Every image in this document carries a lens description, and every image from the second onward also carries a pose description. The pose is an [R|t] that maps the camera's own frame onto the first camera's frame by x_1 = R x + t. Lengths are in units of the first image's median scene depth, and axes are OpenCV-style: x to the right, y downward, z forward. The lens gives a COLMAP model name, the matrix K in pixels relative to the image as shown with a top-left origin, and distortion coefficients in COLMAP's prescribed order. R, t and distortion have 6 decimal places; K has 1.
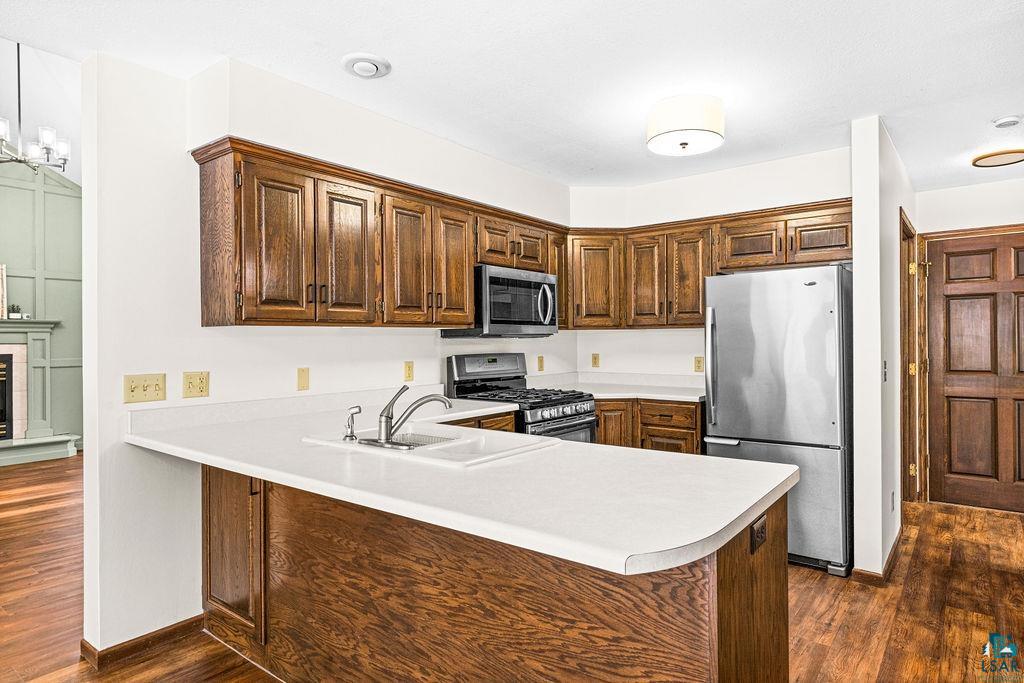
lens RADIAL K [[583.9, 0, 512.0], [0, 583.9, 341.5], [0, 0, 1]] dist [-0.000259, 0.001536]
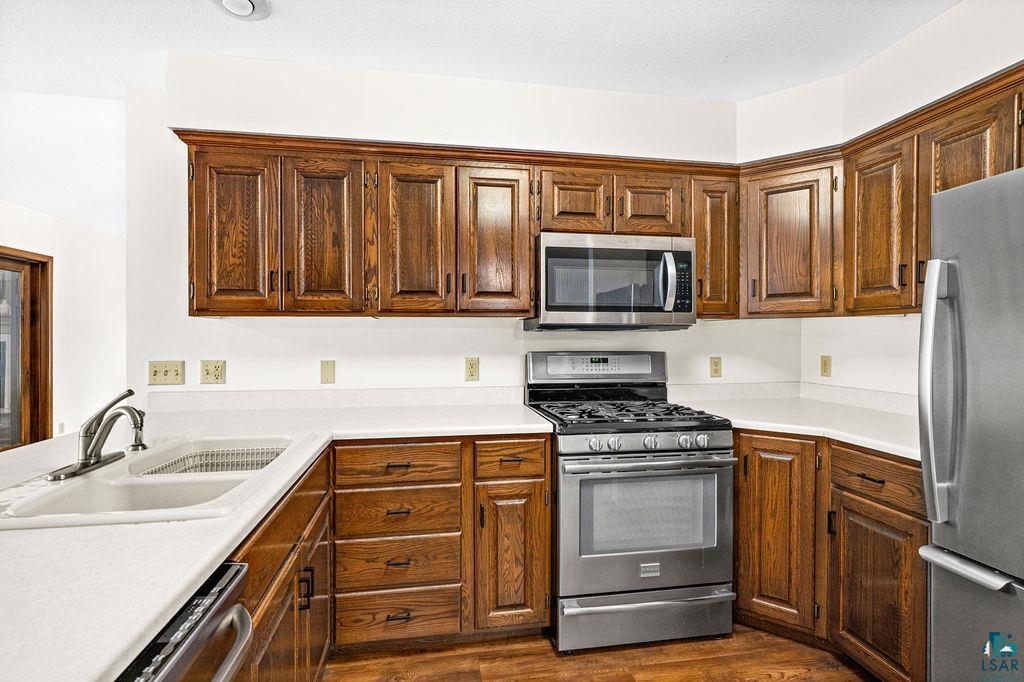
lens RADIAL K [[524.4, 0, 514.2], [0, 524.4, 334.1], [0, 0, 1]] dist [-0.000423, 0.034885]
pose [[0.743769, 0.008014, -0.668389, 0.336389], [-0.008304, 0.999962, 0.002749, -0.002002], [0.668385, 0.003506, 0.743807, 0.422167]]
